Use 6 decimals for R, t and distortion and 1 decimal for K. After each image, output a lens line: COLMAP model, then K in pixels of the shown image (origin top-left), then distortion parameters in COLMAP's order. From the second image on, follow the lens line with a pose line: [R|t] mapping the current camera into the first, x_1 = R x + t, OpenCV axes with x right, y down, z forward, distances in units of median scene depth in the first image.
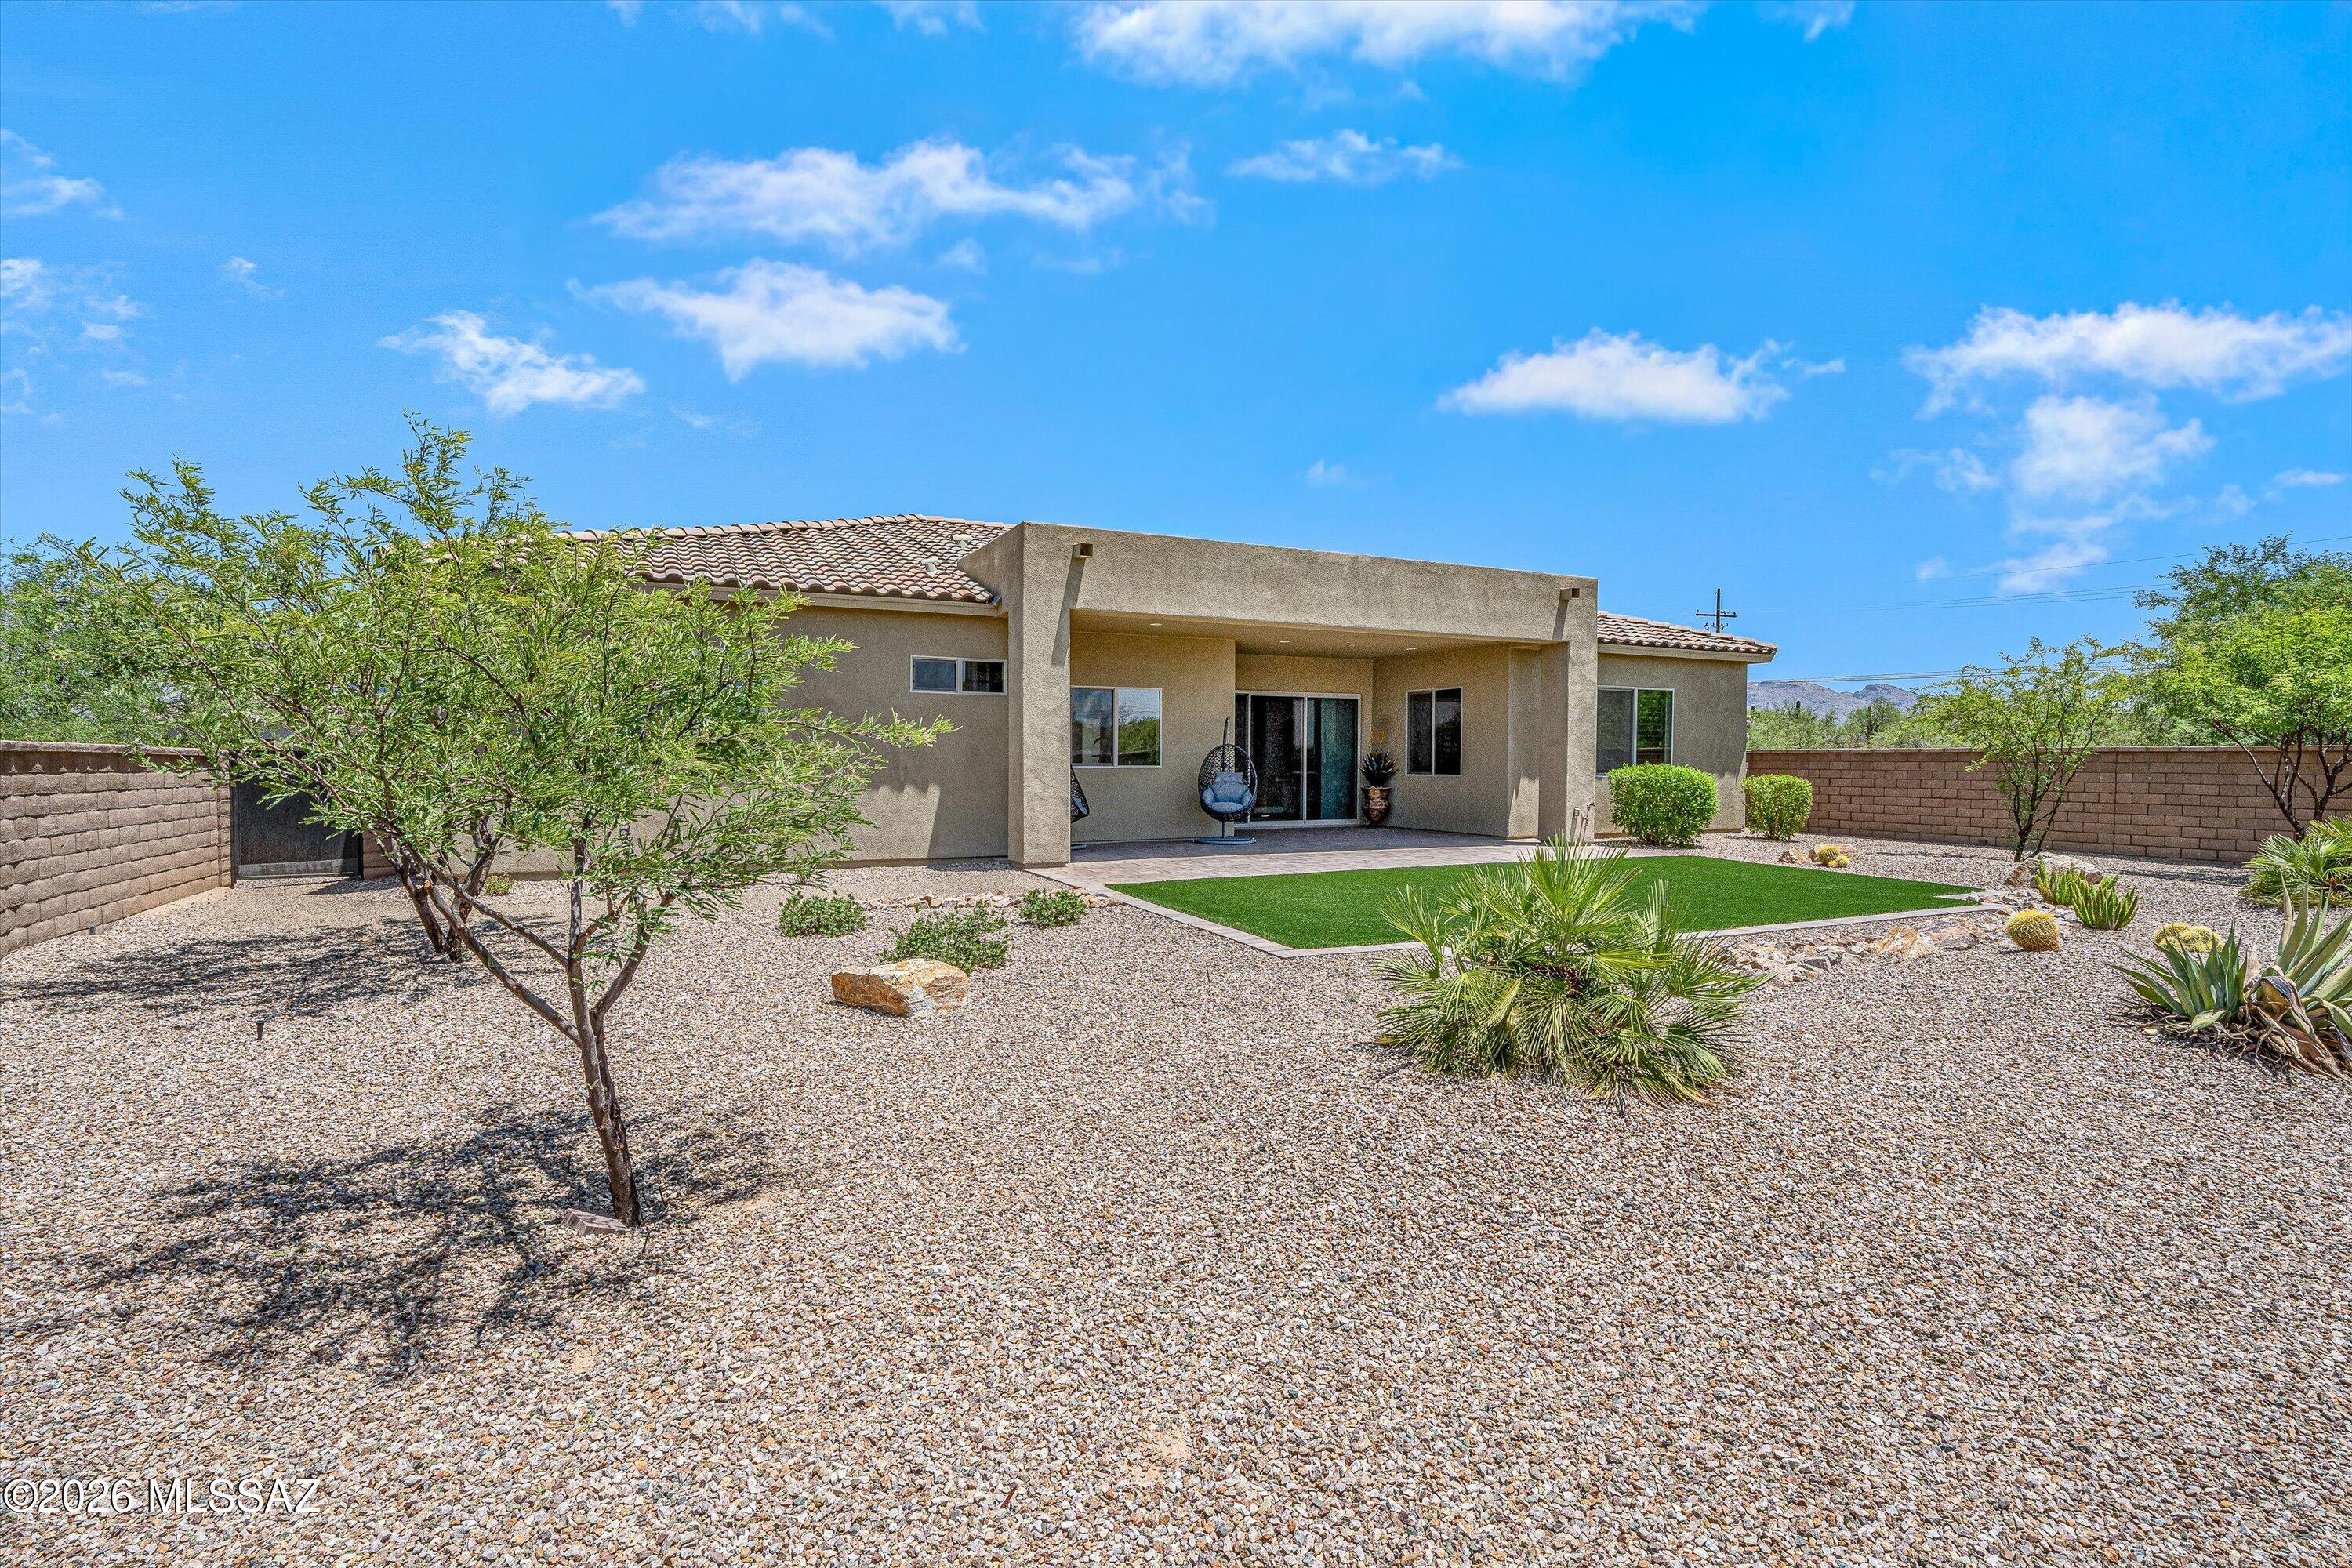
lens RADIAL K [[1032.1, 0, 1176.0], [0, 1032.1, 784.0], [0, 0, 1]] dist [0.000457, 0.000017]
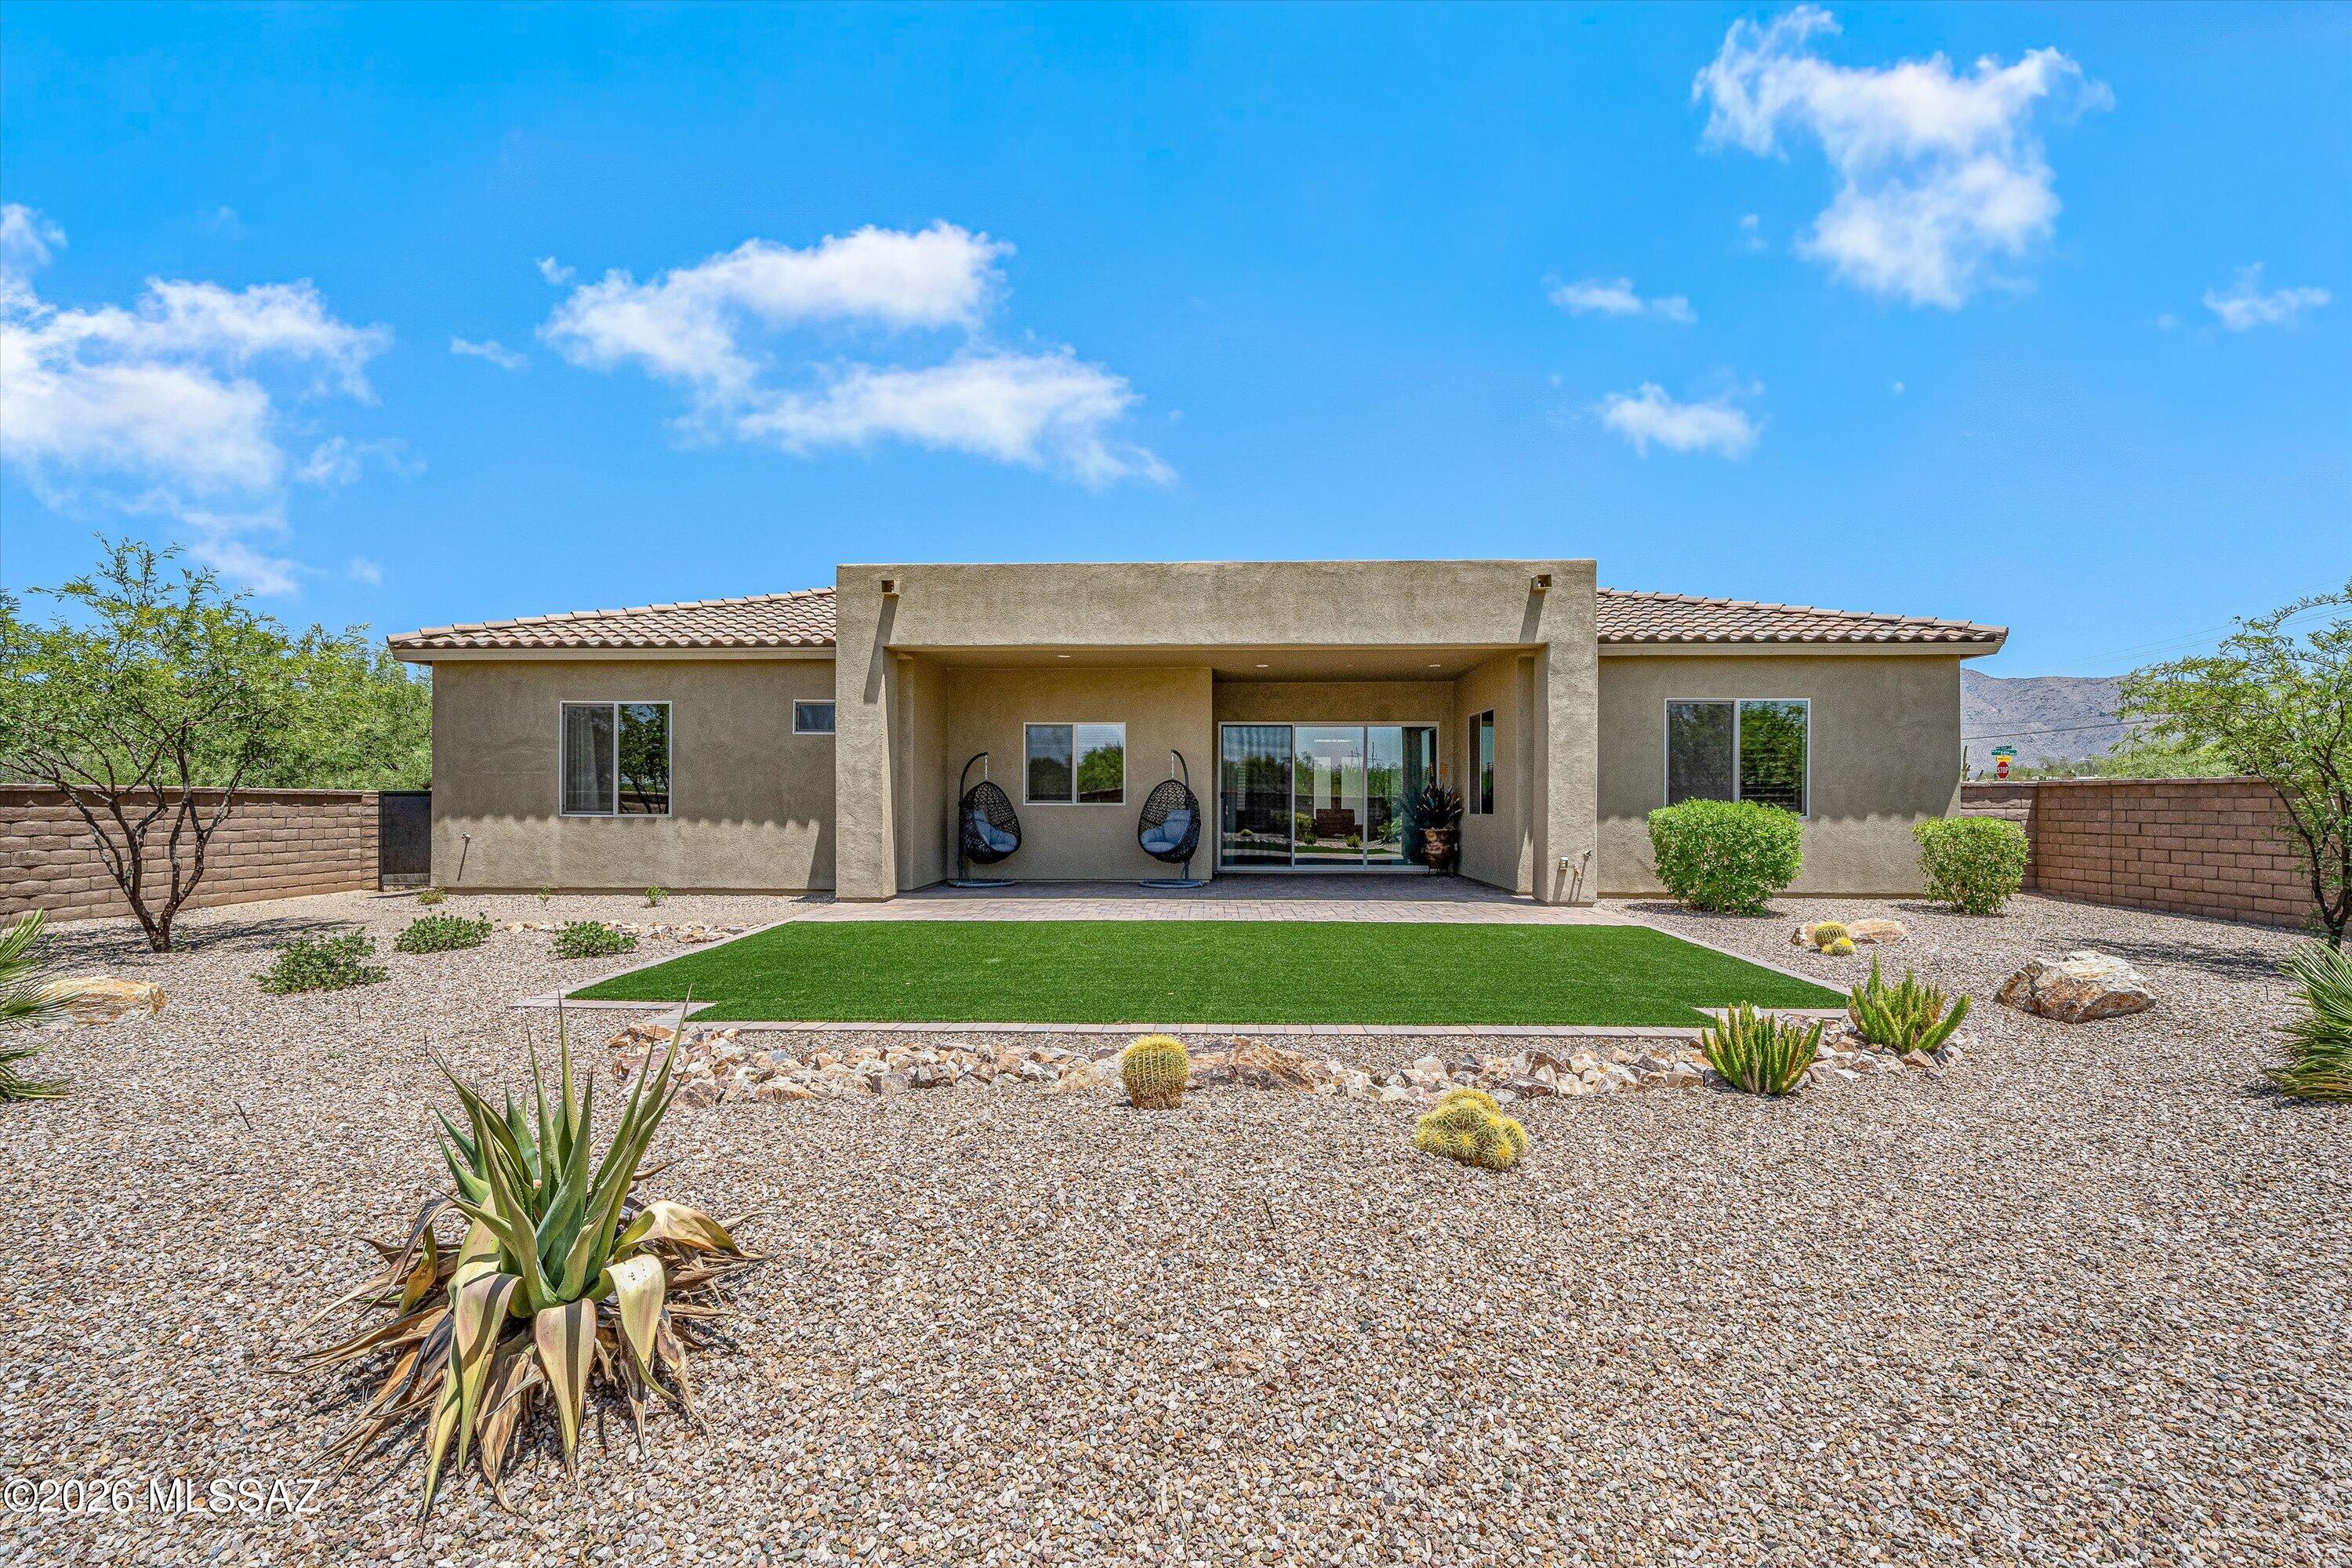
lens RADIAL K [[1008.8, 0, 1115.3], [0, 1008.8, 793.7], [0, 0, 1]] dist [0.000450, 0.000024]
pose [[0.897406, -0.003625, -0.441191, 0.441917], [-0.009365, 0.999585, -0.027260, -0.001050], [0.441106, 0.028595, 0.896999, 0.182673]]
